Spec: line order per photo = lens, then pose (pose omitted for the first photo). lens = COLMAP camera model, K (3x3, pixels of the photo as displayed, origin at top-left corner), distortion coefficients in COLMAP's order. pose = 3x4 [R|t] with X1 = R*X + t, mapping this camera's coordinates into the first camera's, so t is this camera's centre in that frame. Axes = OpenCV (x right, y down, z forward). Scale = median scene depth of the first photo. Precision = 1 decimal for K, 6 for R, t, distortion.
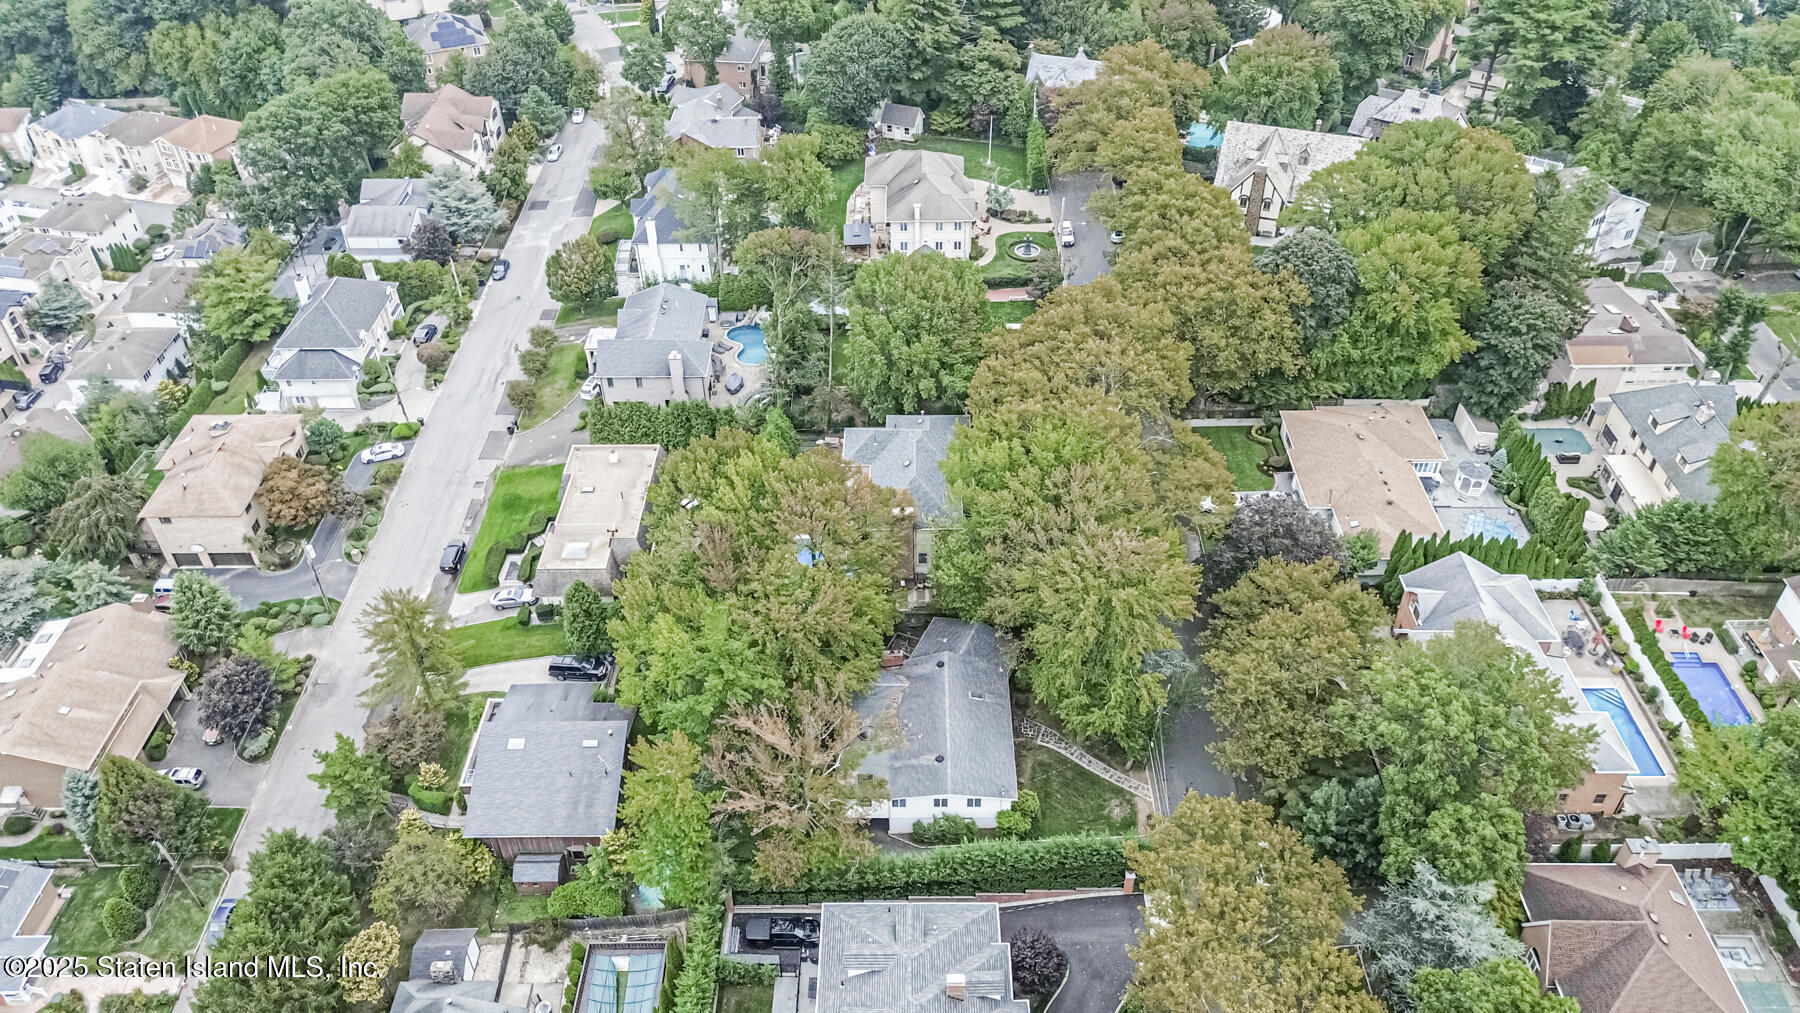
lens RADIAL K [[1298.4, 0, 900.0], [0, 1298.4, 506.5], [0, 0, 1]] dist [0.034089, -0.004836]
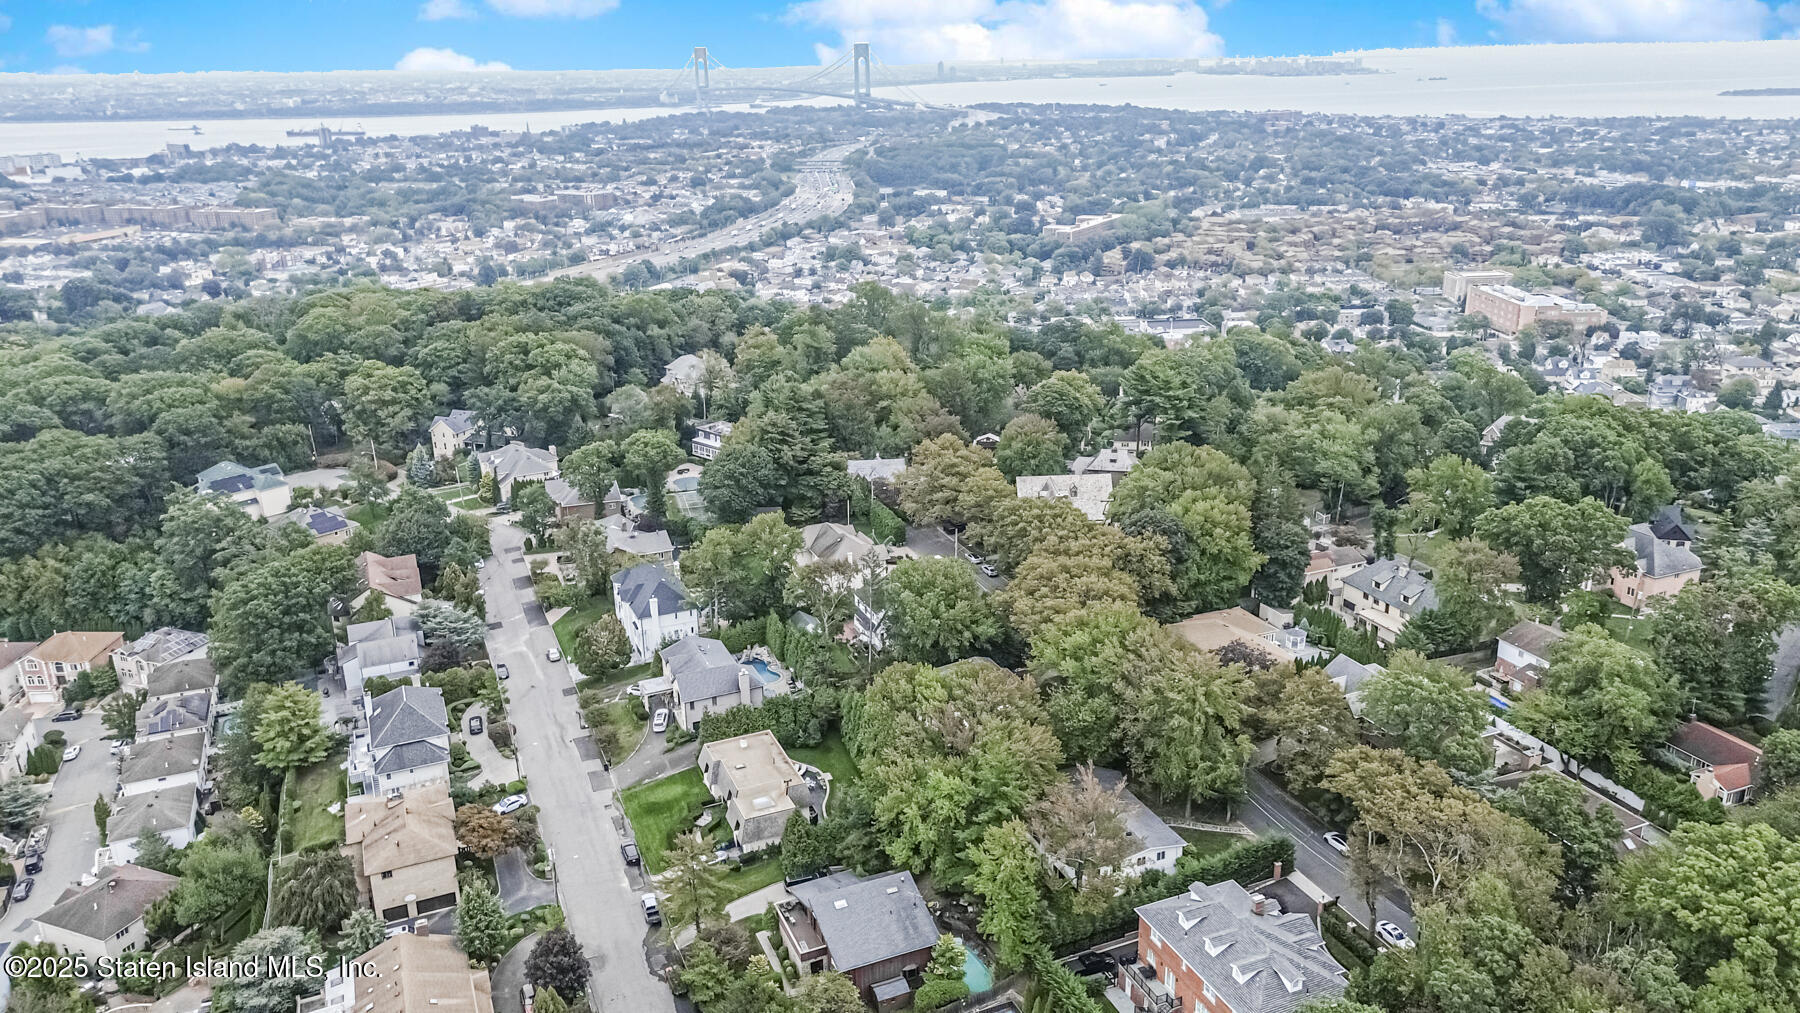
lens RADIAL K [[1298.4, 0, 900.0], [0, 1298.4, 506.5], [0, 0, 1]] dist [0.034089, -0.004836]
pose [[0.918301, -0.135257, 0.372060, -0.438674], [0.260071, 0.914686, -0.309374, 0.154151], [-0.298473, 0.380860, 0.875134, -0.209883]]
